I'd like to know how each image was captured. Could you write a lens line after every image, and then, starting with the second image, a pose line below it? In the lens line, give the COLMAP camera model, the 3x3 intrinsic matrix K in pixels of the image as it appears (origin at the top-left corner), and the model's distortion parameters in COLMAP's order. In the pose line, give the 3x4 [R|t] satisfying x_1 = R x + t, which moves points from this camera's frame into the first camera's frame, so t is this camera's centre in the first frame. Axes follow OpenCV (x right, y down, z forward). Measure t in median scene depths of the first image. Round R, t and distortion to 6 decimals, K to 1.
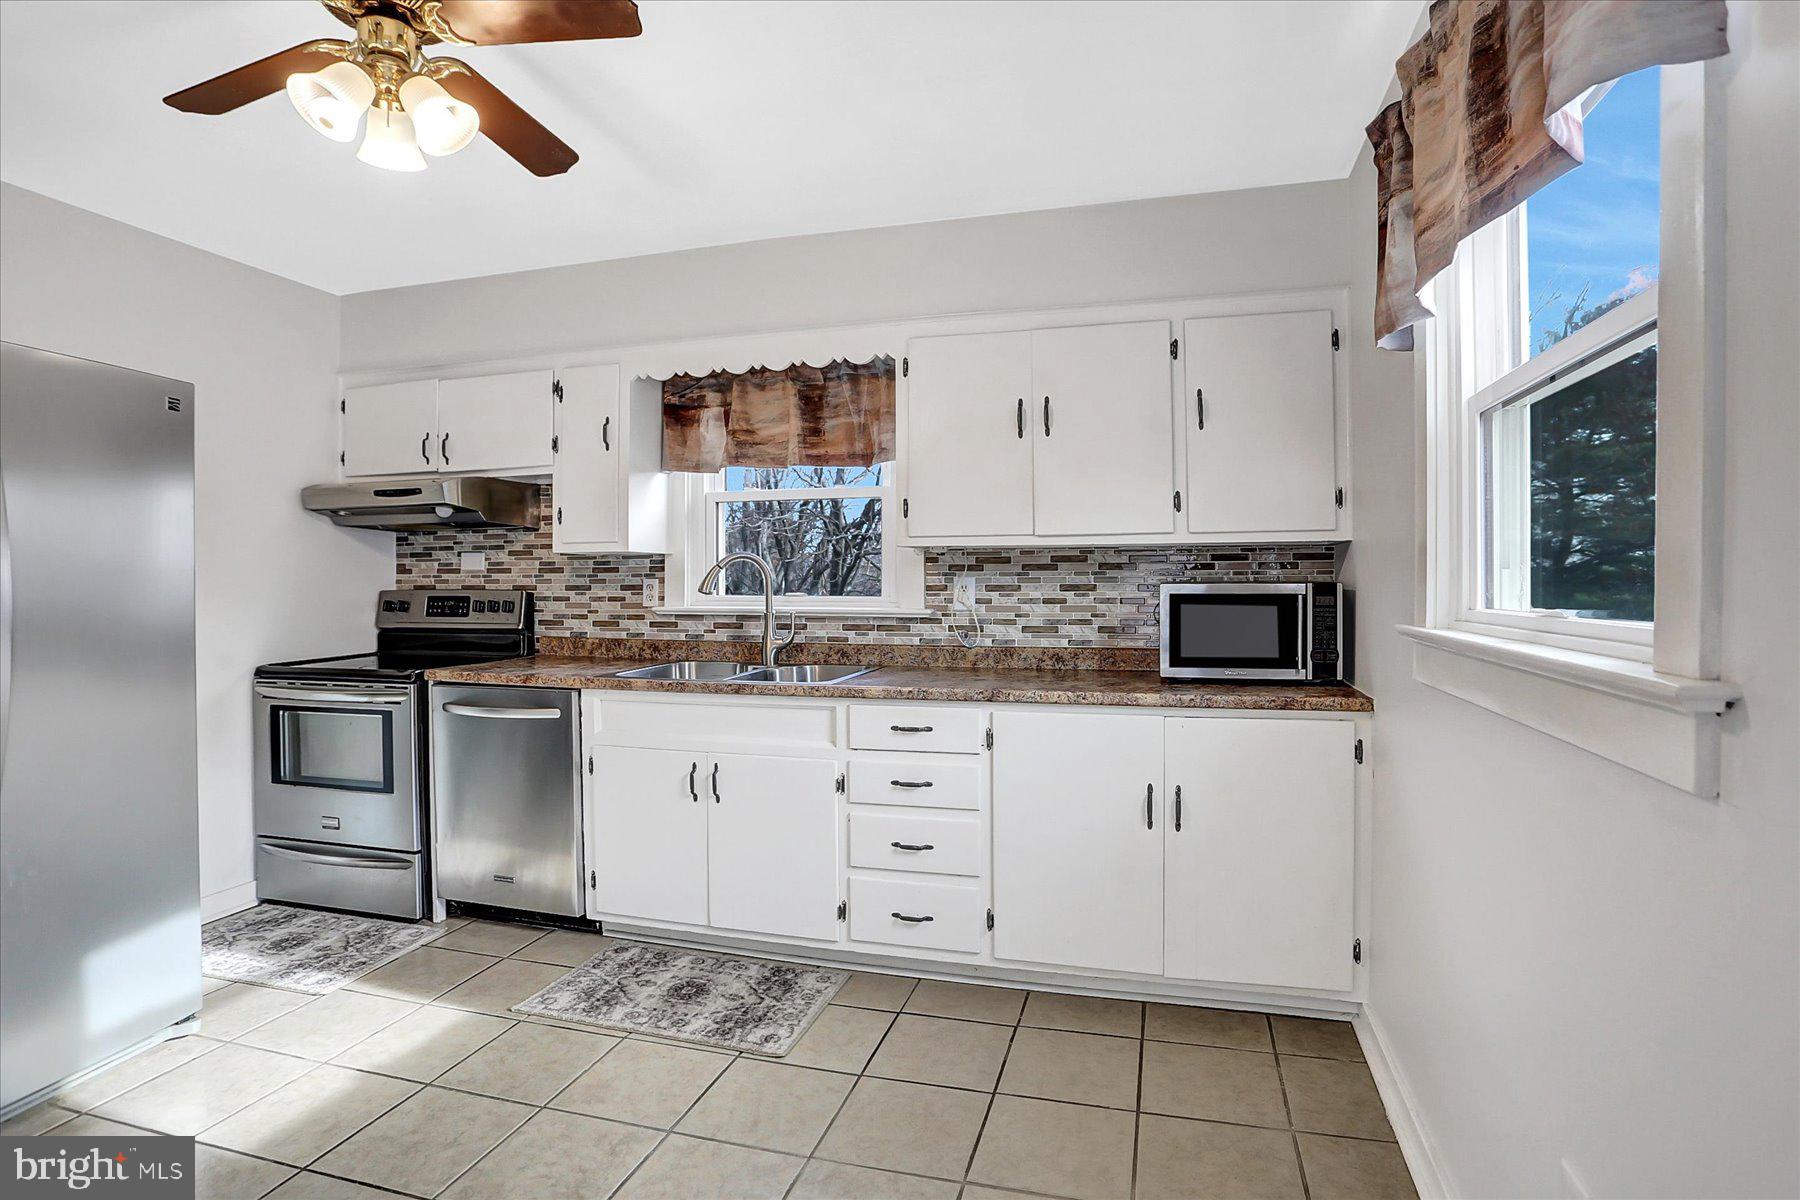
lens RADIAL K [[891.5, 0, 907.7], [0, 891.5, 583.3], [0, 0, 1]] dist [-0.069935, 0.032234]
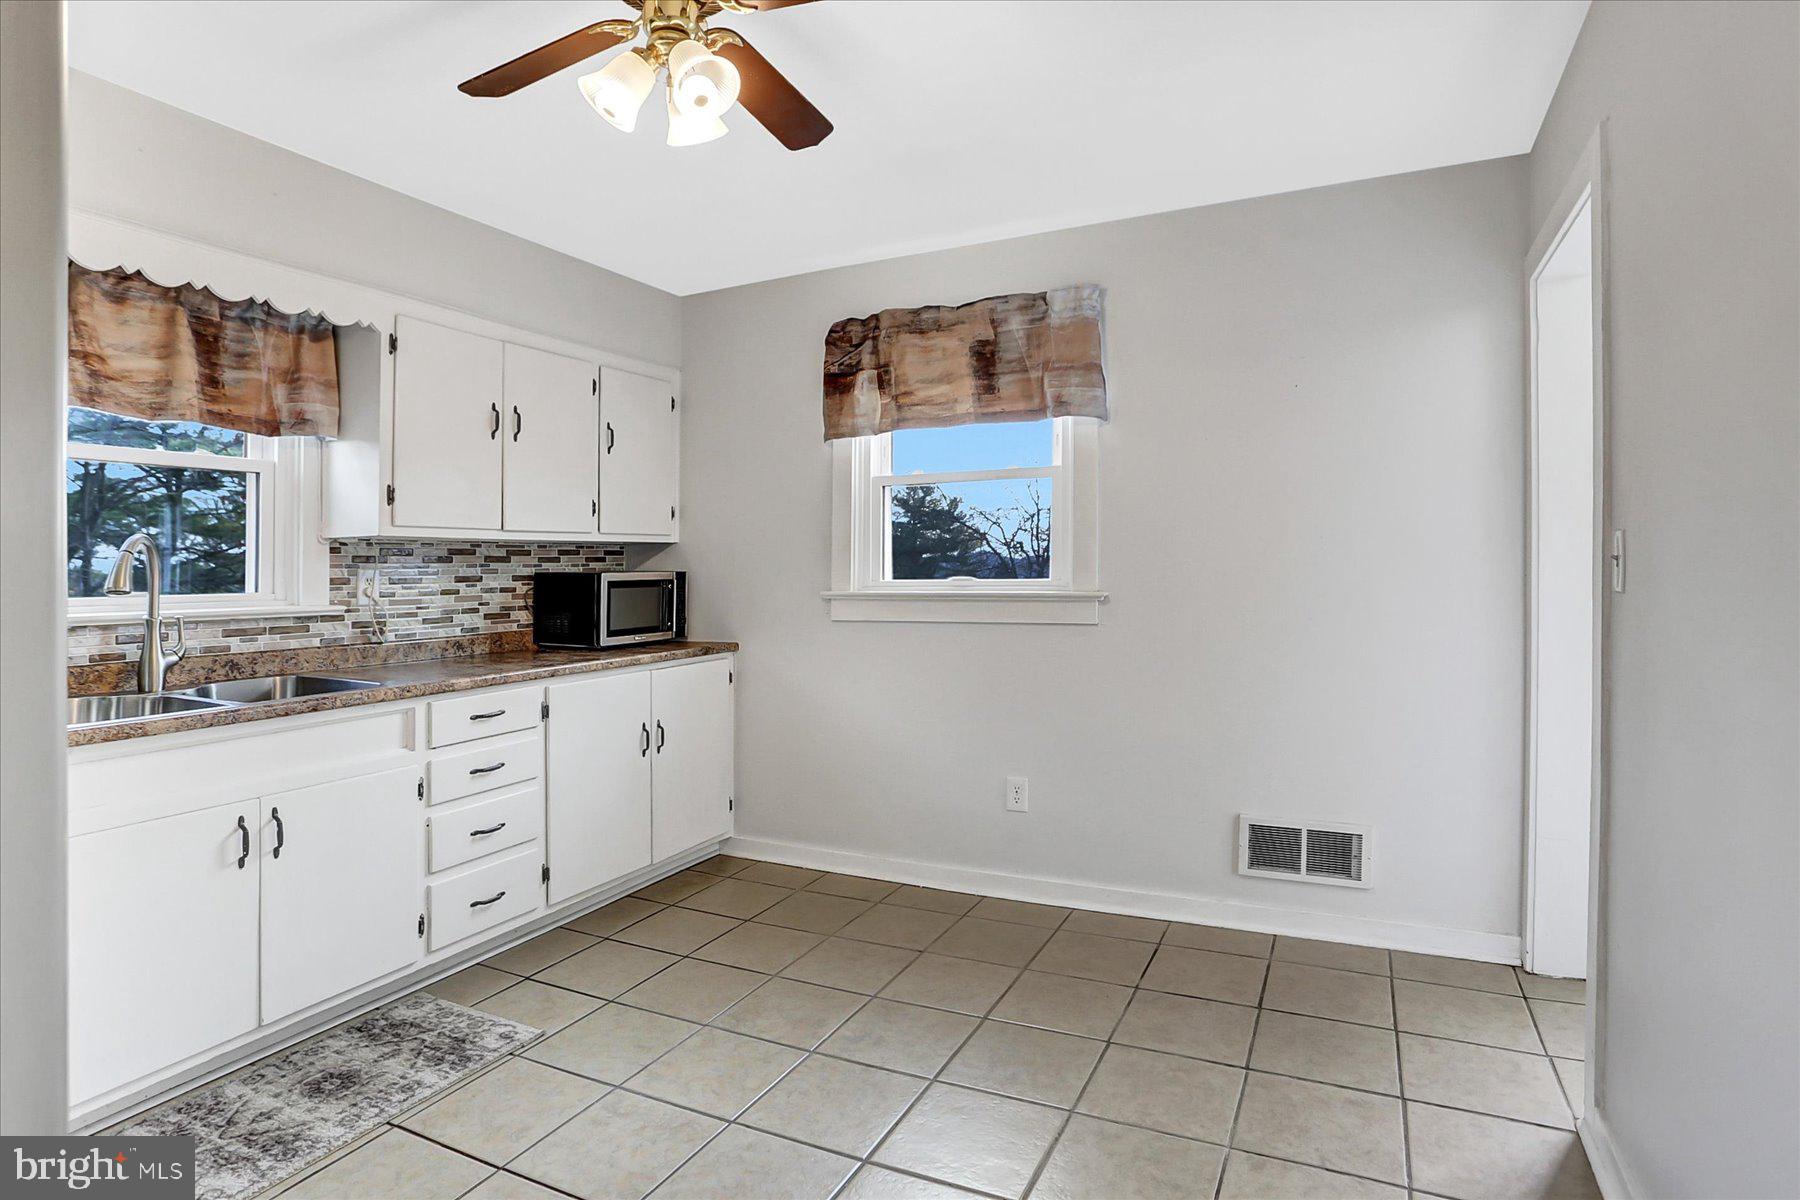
lens RADIAL K [[957.8, 0, 900.0], [0, 957.8, 600.0], [0, 0, 1]] dist [-0.078550, 0.043495]
pose [[0.176732, -0.032228, 0.983731, -0.841581], [0.014047, 0.999445, 0.030219, 0.003482], [-0.984159, 0.008478, 0.177087, 0.287569]]
